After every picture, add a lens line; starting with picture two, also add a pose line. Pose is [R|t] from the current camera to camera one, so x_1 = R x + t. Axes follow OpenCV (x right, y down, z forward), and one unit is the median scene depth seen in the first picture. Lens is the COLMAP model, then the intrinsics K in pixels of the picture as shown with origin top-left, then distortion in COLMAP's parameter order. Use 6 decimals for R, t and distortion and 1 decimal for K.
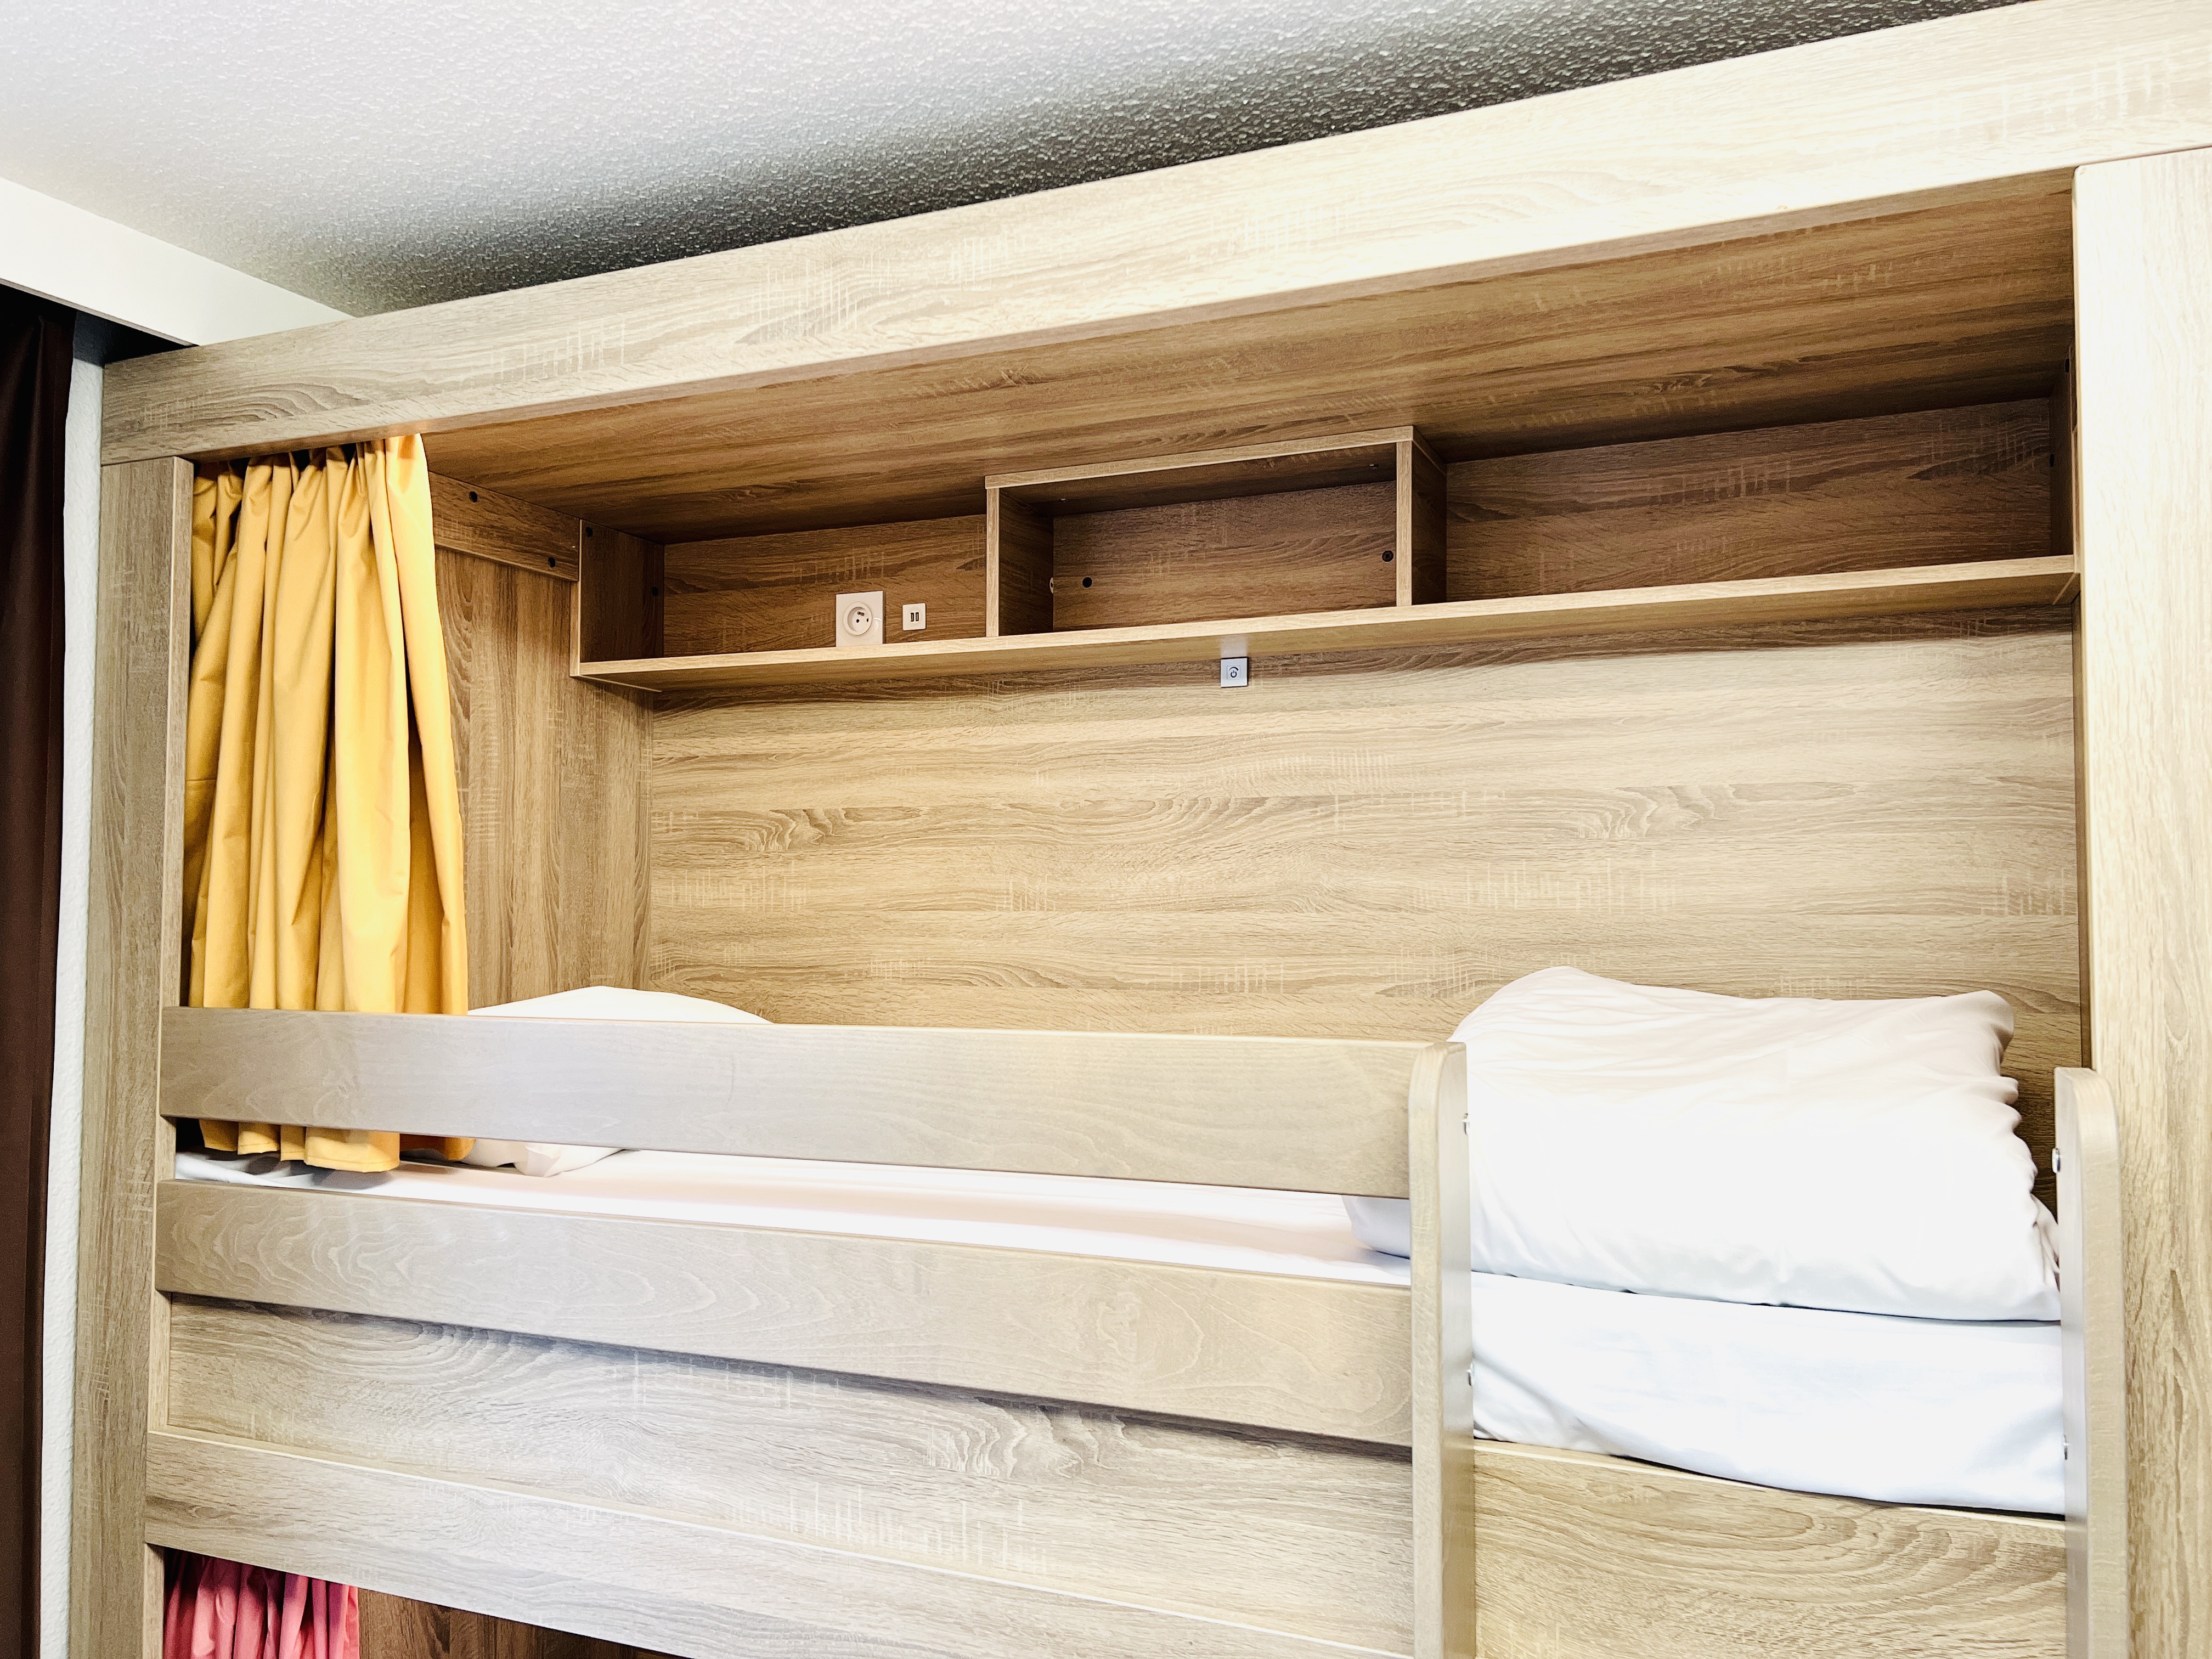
lens RADIAL K [[1662.1, 0, 1105.2], [0, 1662.1, 832.8], [0, 0, 1]] dist [0.047435, -0.047521]
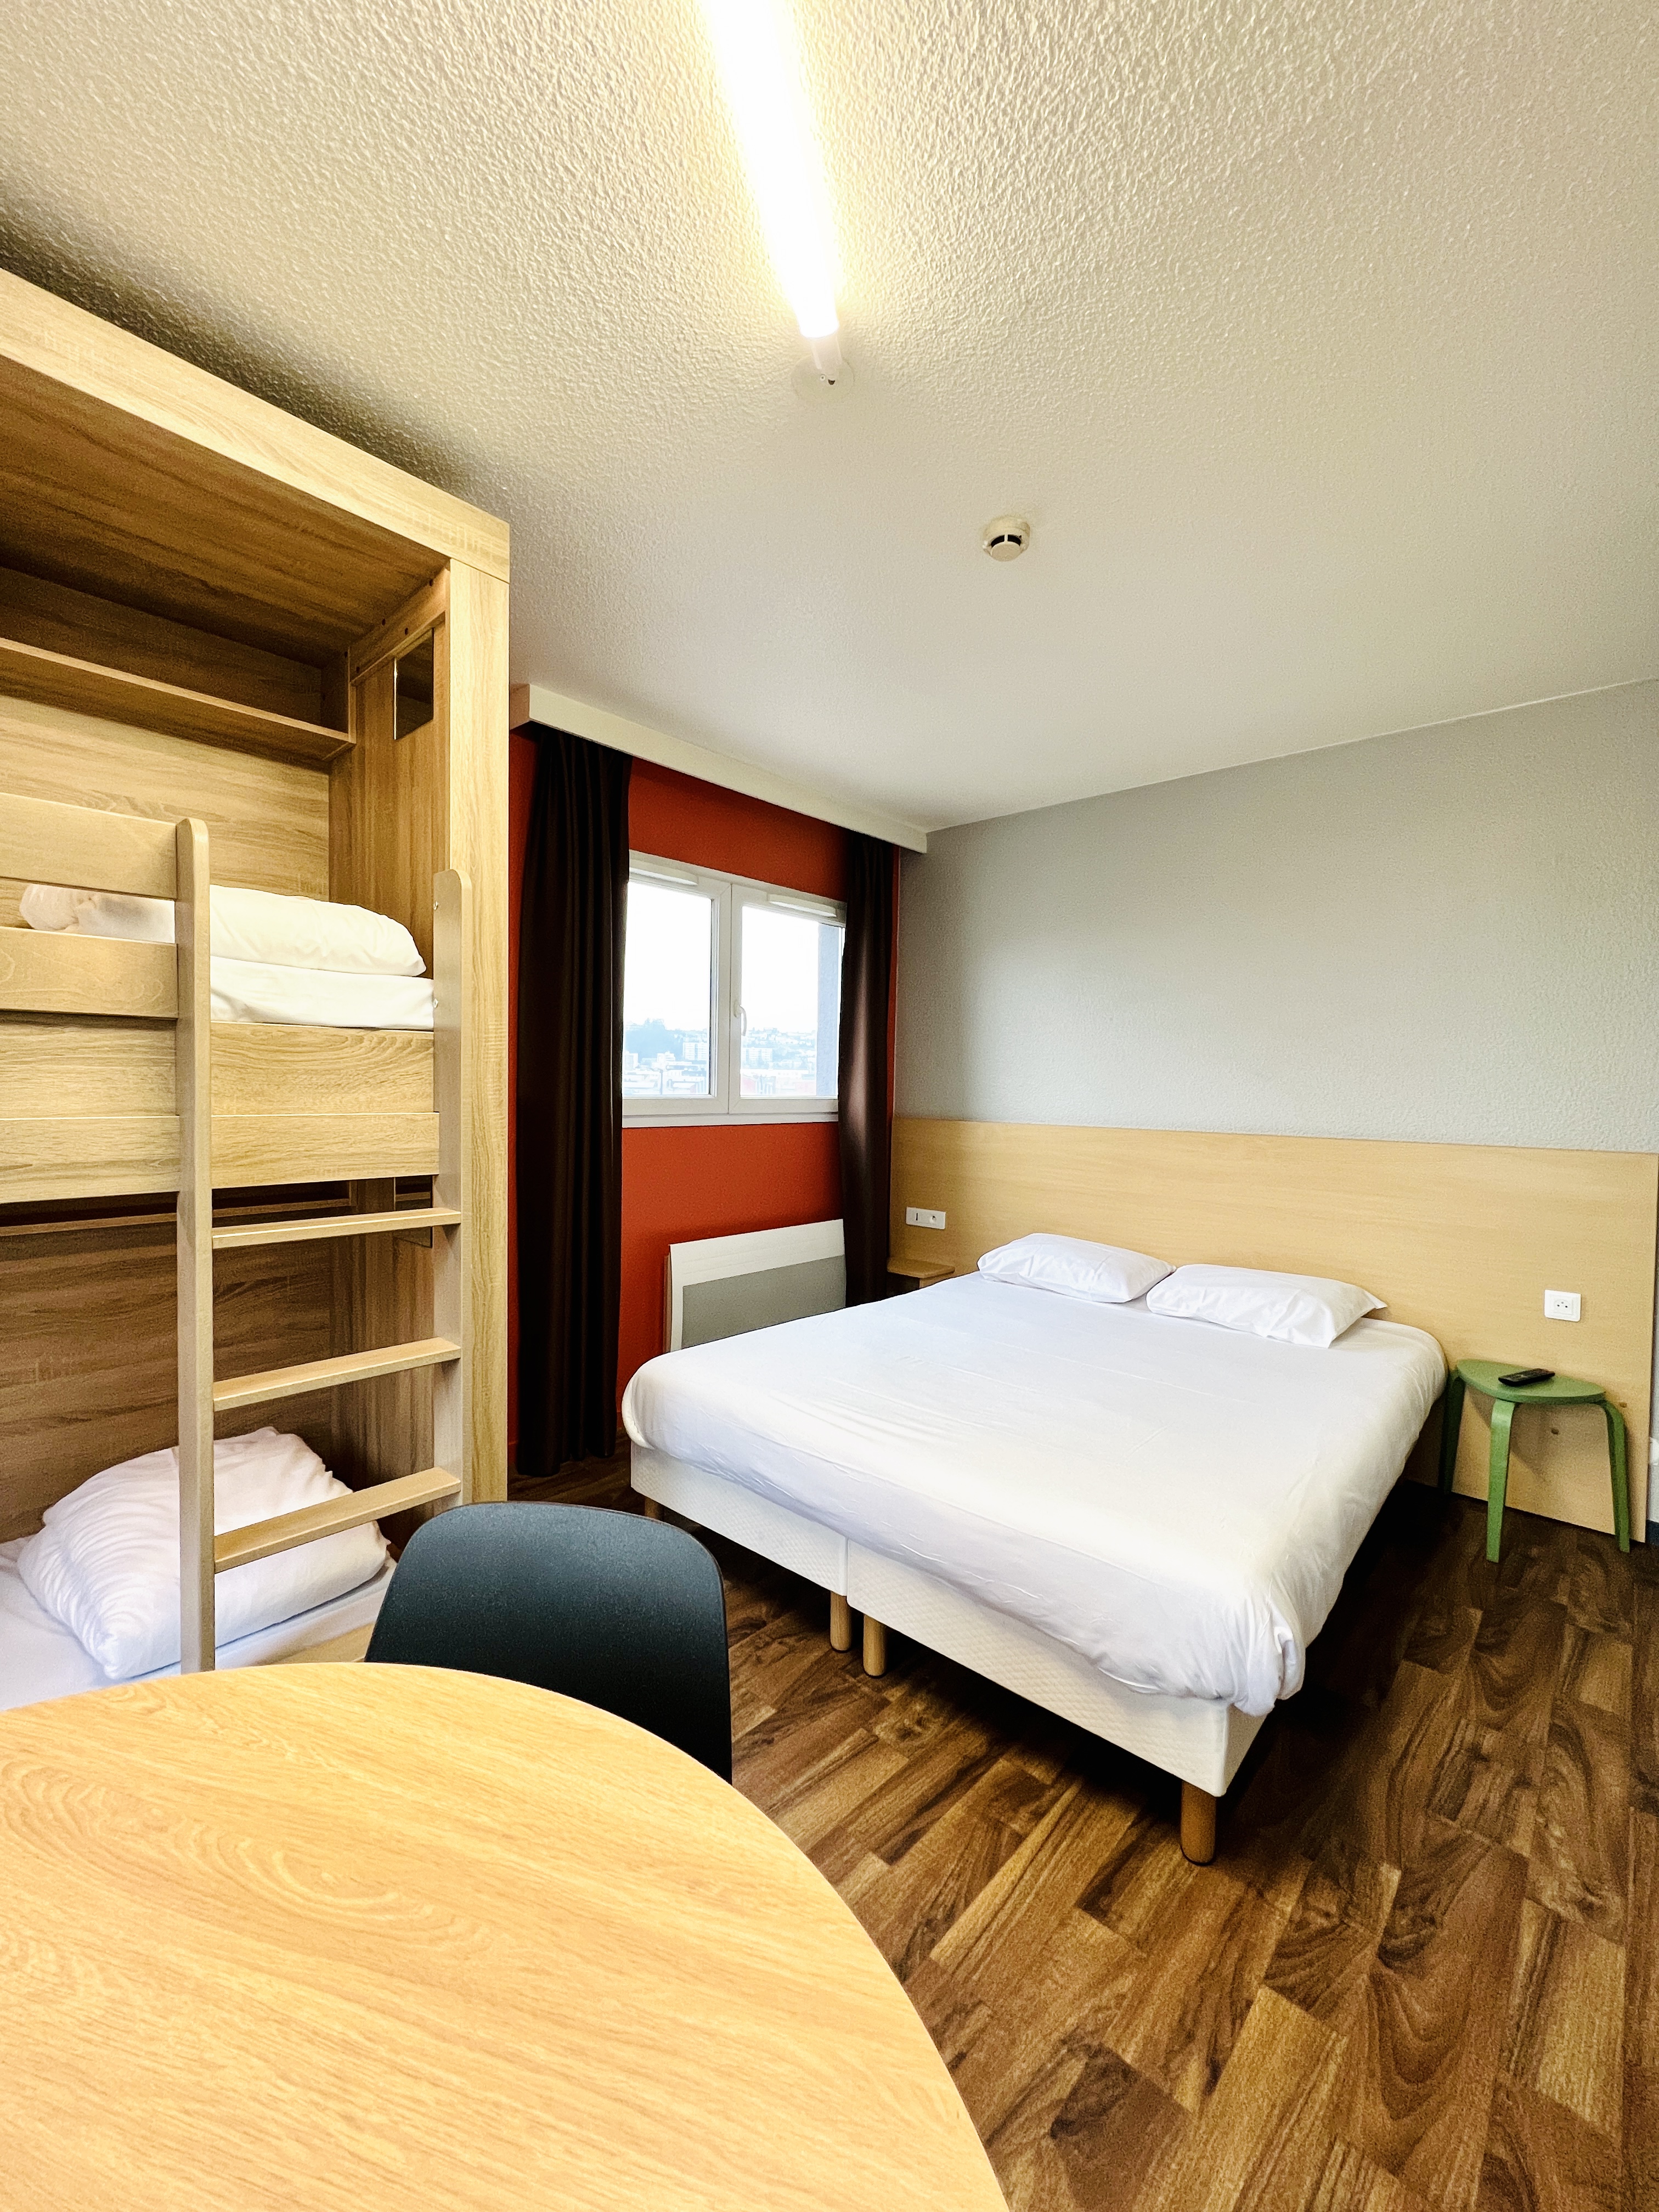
lens RADIAL K [[886.0, 0, 829.7], [0, 886.0, 1099.3], [0, 0, 1]] dist [-0.002316, 0.001599]
pose [[0.317038, -0.017991, 0.948242, -0.405335], [-0.053318, 0.997901, 0.036760, 0.264312], [-0.946913, -0.062213, 0.315414, -0.085730]]
